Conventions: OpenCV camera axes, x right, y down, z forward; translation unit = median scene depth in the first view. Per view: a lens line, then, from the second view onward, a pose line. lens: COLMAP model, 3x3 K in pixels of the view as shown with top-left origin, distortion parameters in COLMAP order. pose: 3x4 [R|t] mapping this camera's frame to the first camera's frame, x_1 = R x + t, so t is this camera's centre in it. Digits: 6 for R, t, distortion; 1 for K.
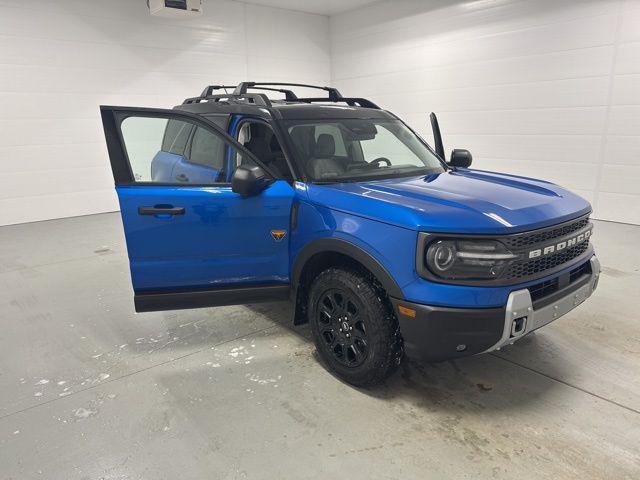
lens RADIAL K [[447.5, 0, 320.7], [0, 447.5, 236.6], [0, 0, 1]] dist [0.029742, -0.044819]
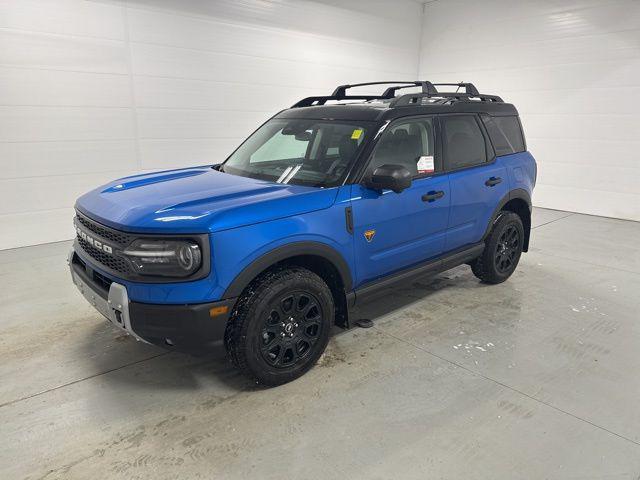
lens RADIAL K [[447.5, 0, 322.5], [0, 447.5, 242.1], [0, 0, 1]] dist [0.029742, -0.044819]
pose [[0.051282, 0.278955, -0.958934, 1.488108], [-0.254912, 0.932048, 0.257502, -0.365031], [0.965603, 0.231238, 0.118907, 1.310153]]
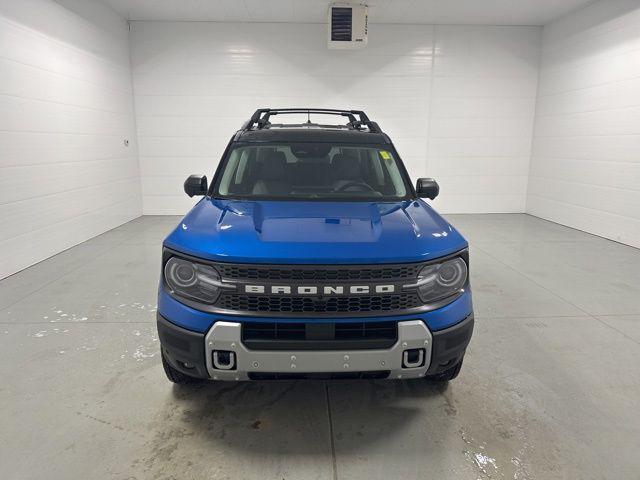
lens RADIAL K [[447.5, 0, 322.1], [0, 447.5, 238.6], [0, 0, 1]] dist [0.029742, -0.044819]
pose [[0.803756, 0.142029, -0.577757, 0.953031], [-0.162794, 0.986530, 0.016043, -0.088337], [0.572253, 0.081161, 0.816051, 0.269942]]
